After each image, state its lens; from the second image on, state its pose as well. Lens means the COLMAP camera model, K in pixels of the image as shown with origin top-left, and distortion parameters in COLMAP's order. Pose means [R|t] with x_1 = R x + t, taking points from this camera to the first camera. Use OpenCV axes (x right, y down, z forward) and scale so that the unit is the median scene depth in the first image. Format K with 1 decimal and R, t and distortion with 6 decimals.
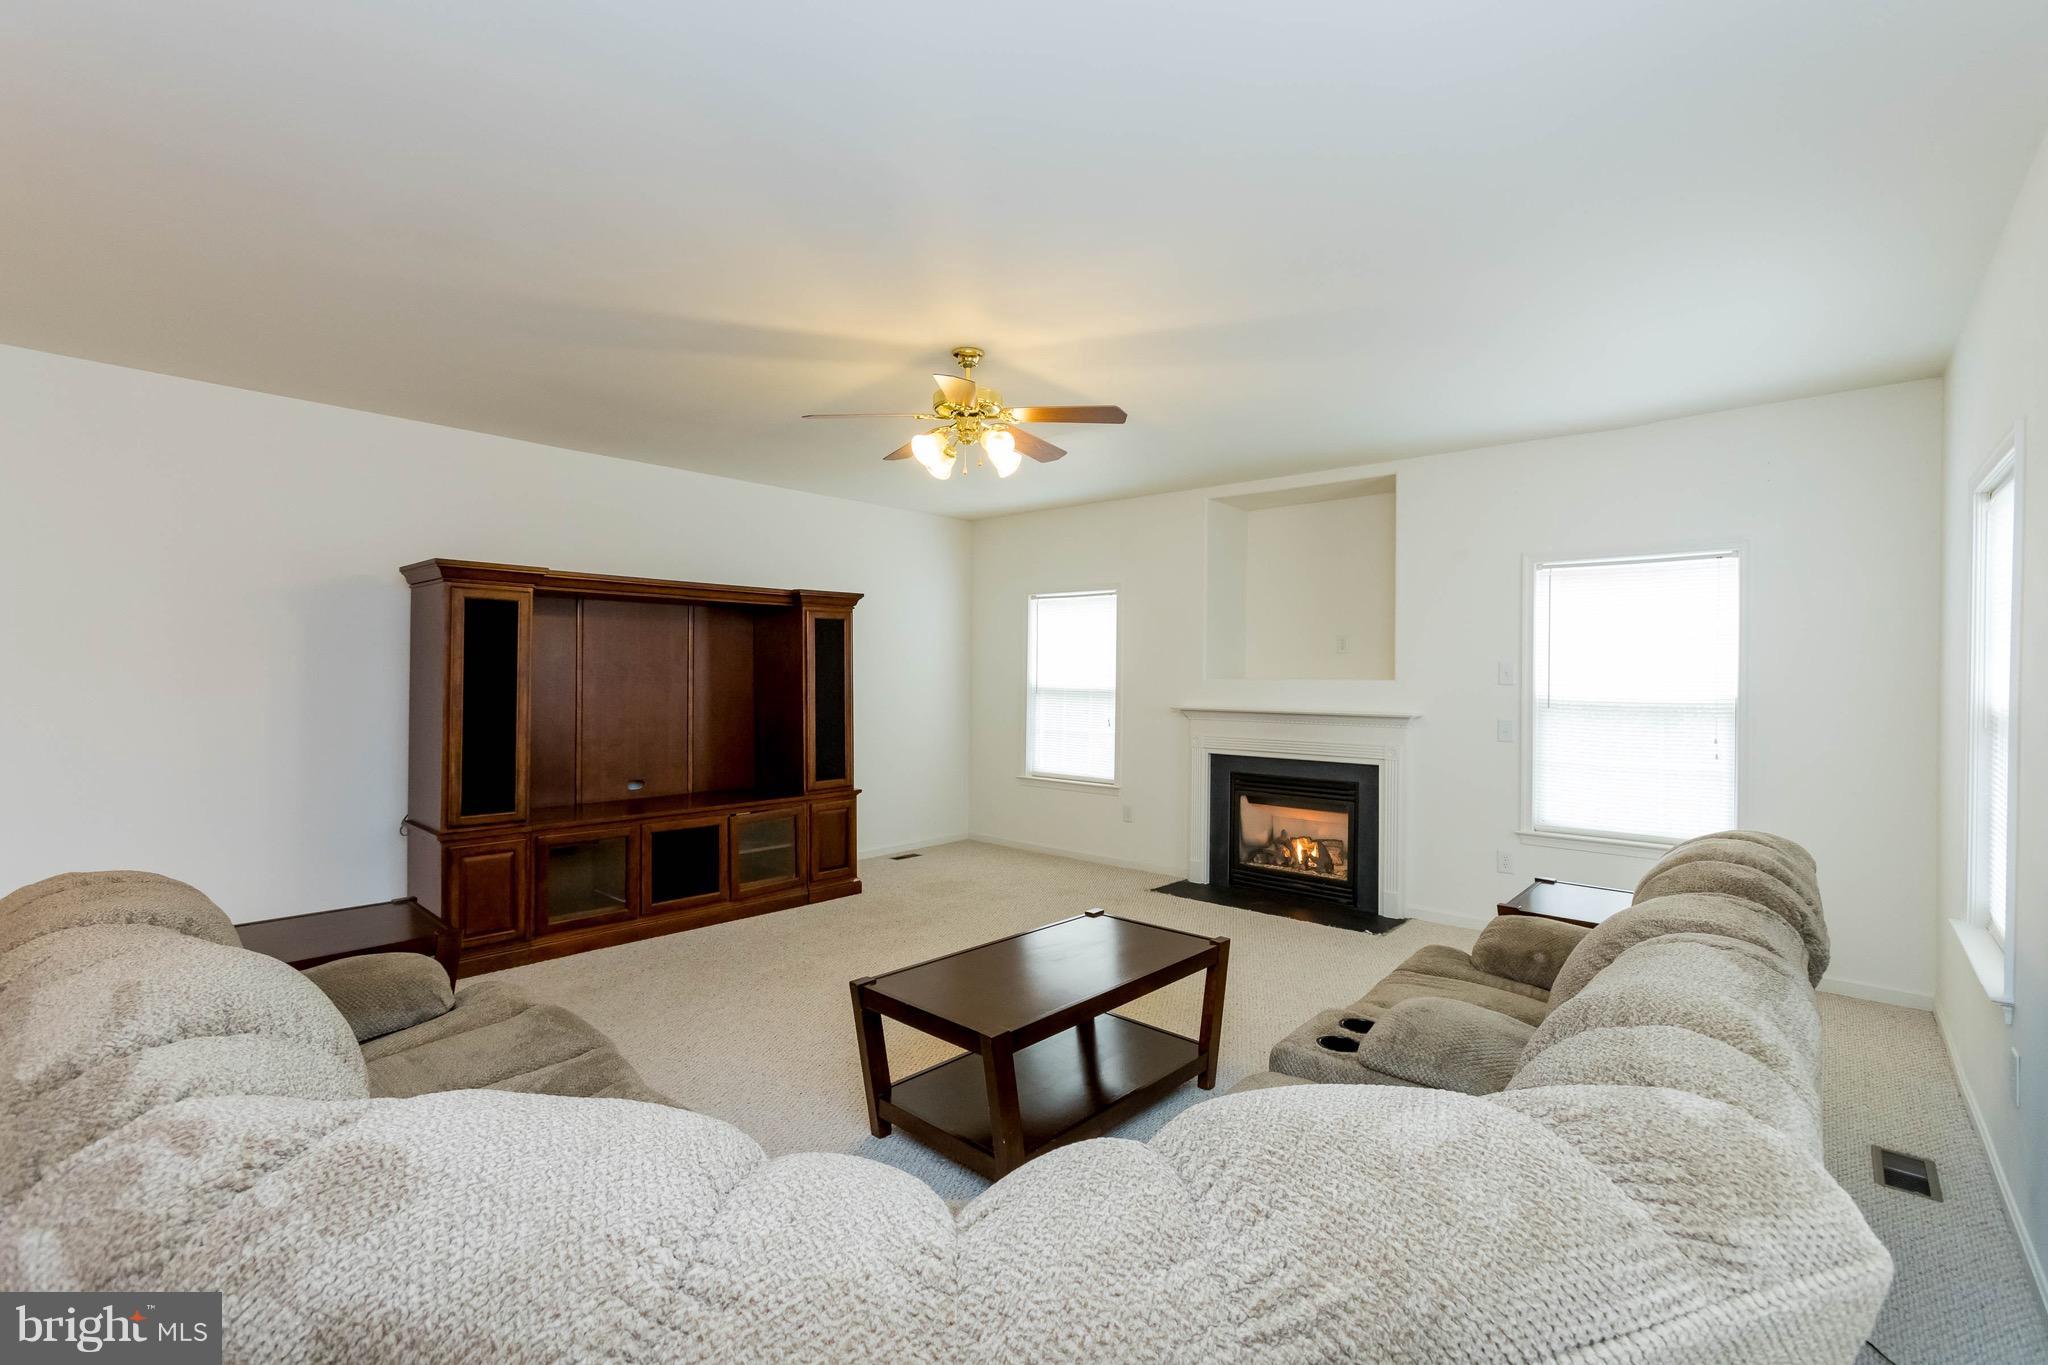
lens RADIAL K [[940.3, 0, 1025.7], [0, 940.3, 682.8], [0, 0, 1]] dist [0.000633, 0.018446]
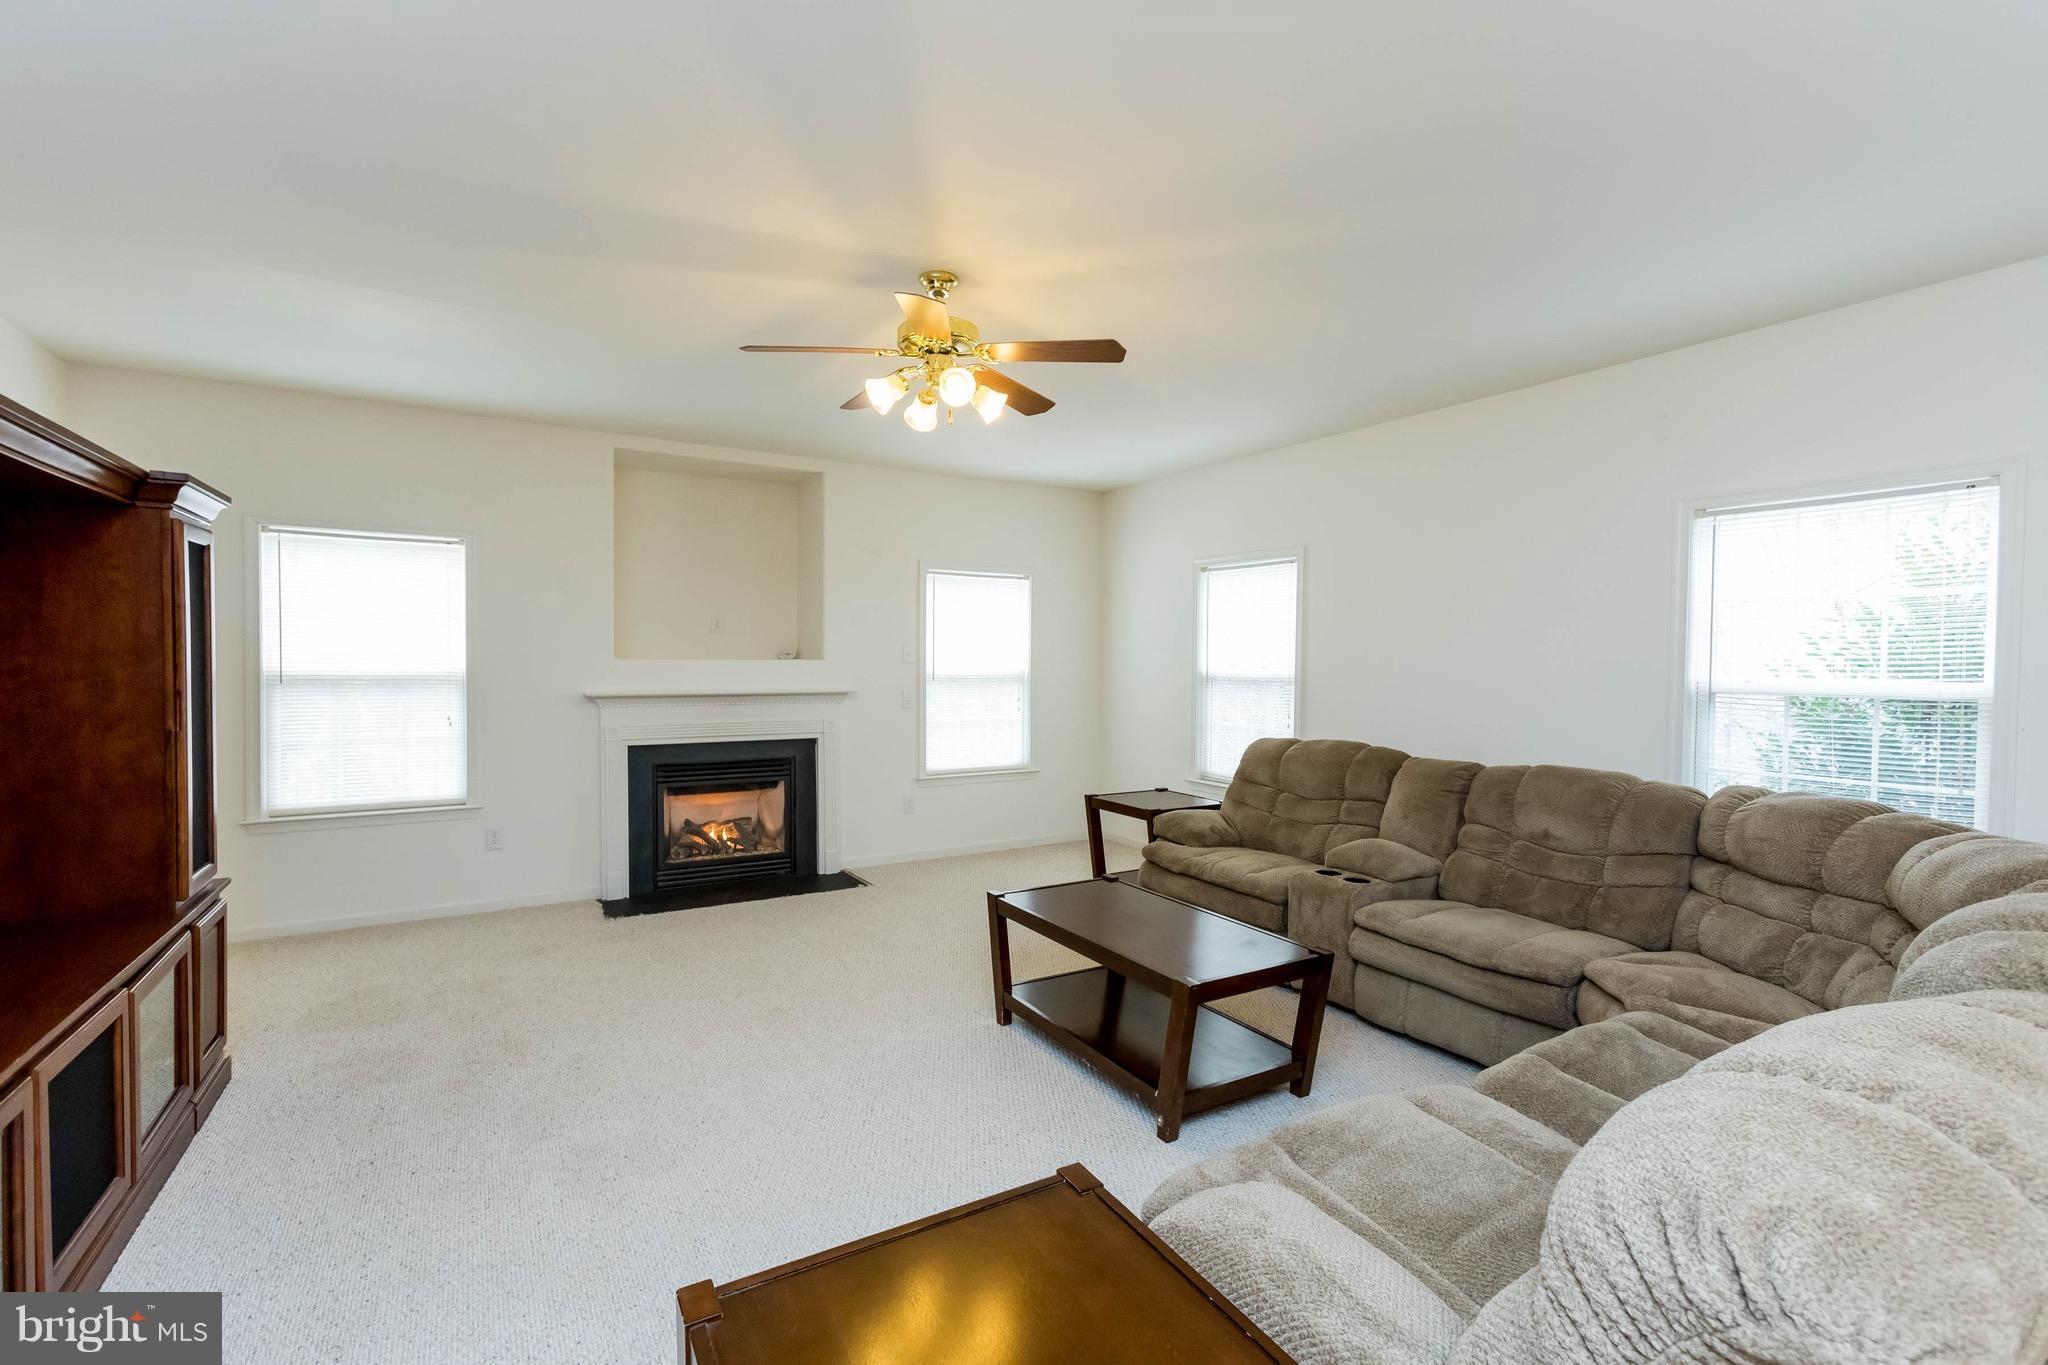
lens RADIAL K [[900.0, 0, 1024.0], [0, 900.0, 682.5], [0, 0, 1]] dist [-0.003961, -0.000032]
pose [[0.304503, -0.031435, 0.951993, -0.532331], [0.003808, 0.999487, 0.031786, -0.009392], [-0.952504, -0.006054, 0.304466, 0.444778]]
